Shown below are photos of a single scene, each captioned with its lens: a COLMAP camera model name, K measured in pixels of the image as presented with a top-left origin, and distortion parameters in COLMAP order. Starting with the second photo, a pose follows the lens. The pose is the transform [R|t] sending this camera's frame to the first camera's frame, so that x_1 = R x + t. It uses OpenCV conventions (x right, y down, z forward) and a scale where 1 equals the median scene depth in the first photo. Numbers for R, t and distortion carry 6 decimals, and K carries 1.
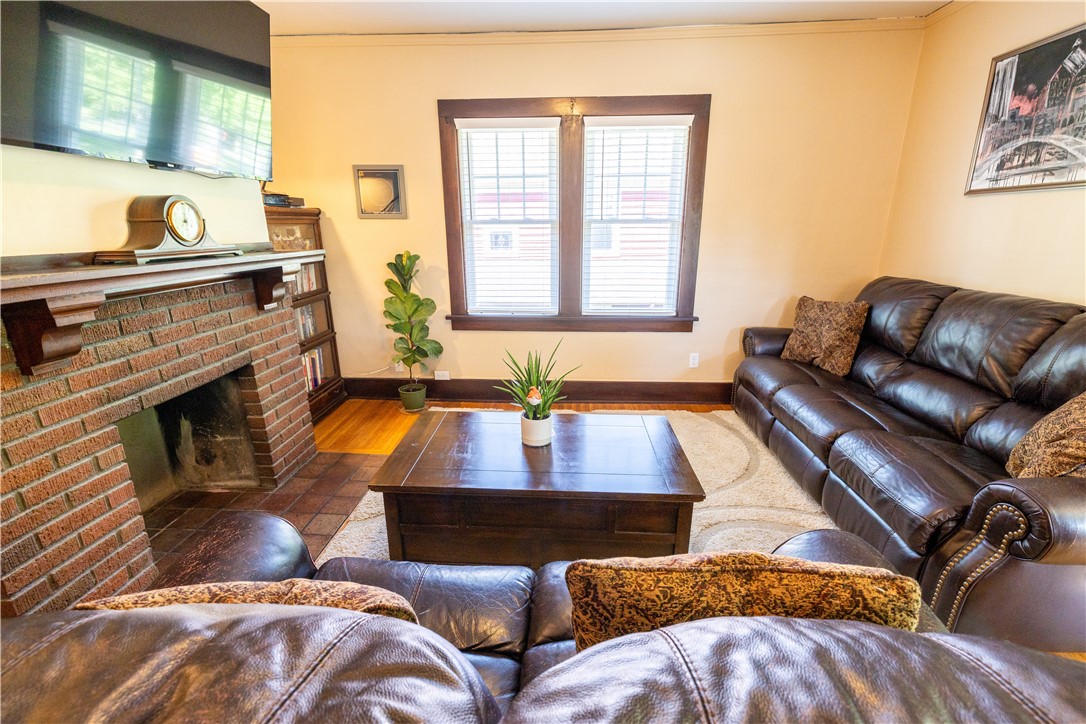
lens RADIAL K [[463.5, 0, 543.0], [0, 463.5, 362.0], [0, 0, 1]] dist [-0.000560, 0.000035]
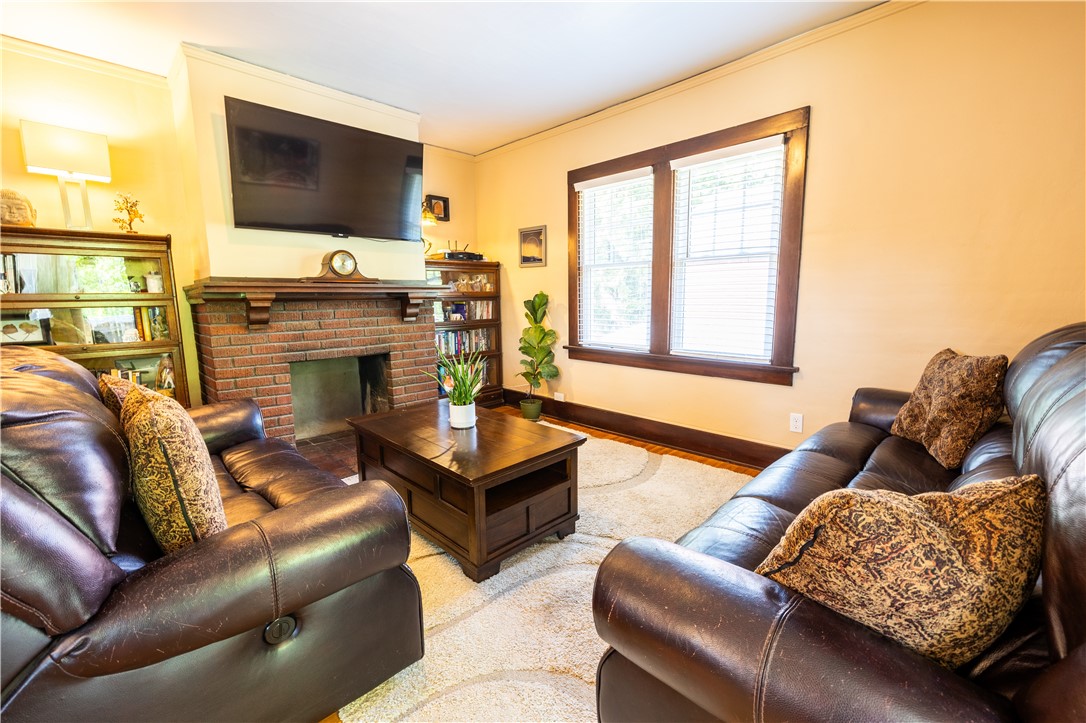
lens RADIAL K [[457.7, 0, 543.0], [0, 457.7, 361.5], [0, 0, 1]] dist [0.018114, 0.000007]
pose [[0.737285, 0.093772, -0.669043, 0.550985], [-0.183258, 0.980949, -0.064461, 0.025195], [0.650252, 0.170133, 0.740423, 0.120275]]
